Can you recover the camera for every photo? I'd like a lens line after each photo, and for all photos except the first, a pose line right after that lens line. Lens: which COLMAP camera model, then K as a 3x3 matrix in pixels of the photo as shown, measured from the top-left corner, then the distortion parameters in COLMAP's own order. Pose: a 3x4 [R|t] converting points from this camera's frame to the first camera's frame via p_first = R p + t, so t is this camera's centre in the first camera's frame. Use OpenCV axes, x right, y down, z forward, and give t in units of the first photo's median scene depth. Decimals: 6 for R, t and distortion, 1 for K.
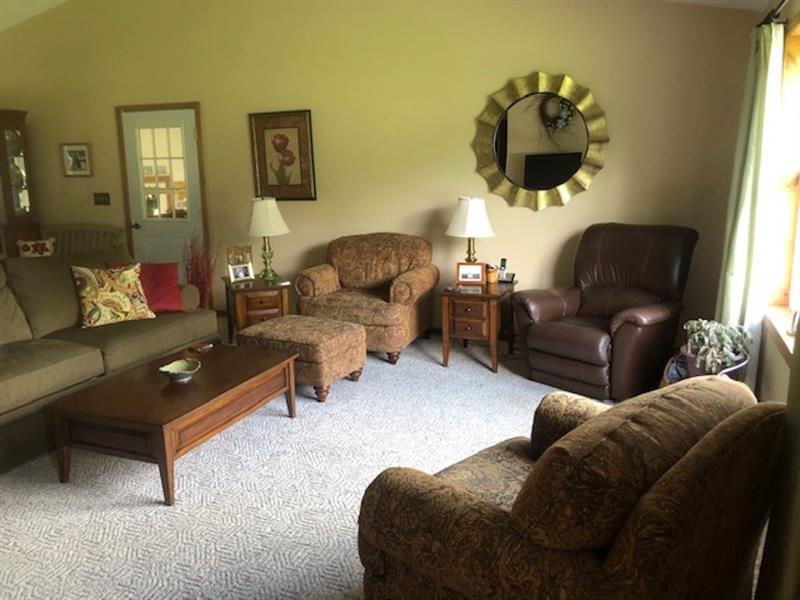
lens RADIAL K [[666.6, 0, 399.5], [0, 666.6, 300.2], [0, 0, 1]] dist [0.039294, -0.024860]
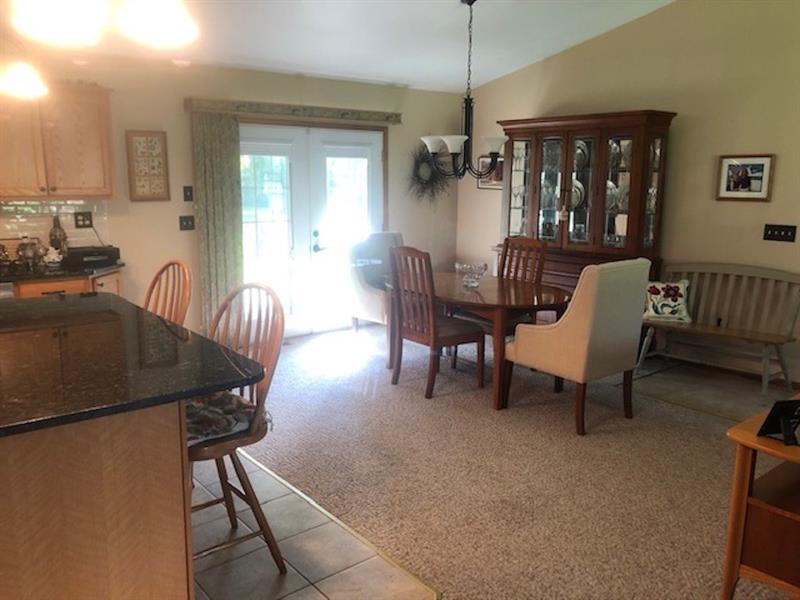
lens RADIAL K [[666.6, 0, 399.8], [0, 666.6, 299.6], [0, 0, 1]] dist [0.039294, -0.024860]
pose [[0.875728, 0.106753, -0.470854, -0.449157], [-0.114675, 0.993331, 0.011927, -0.043530], [0.468988, 0.043550, 0.882130, 0.191420]]
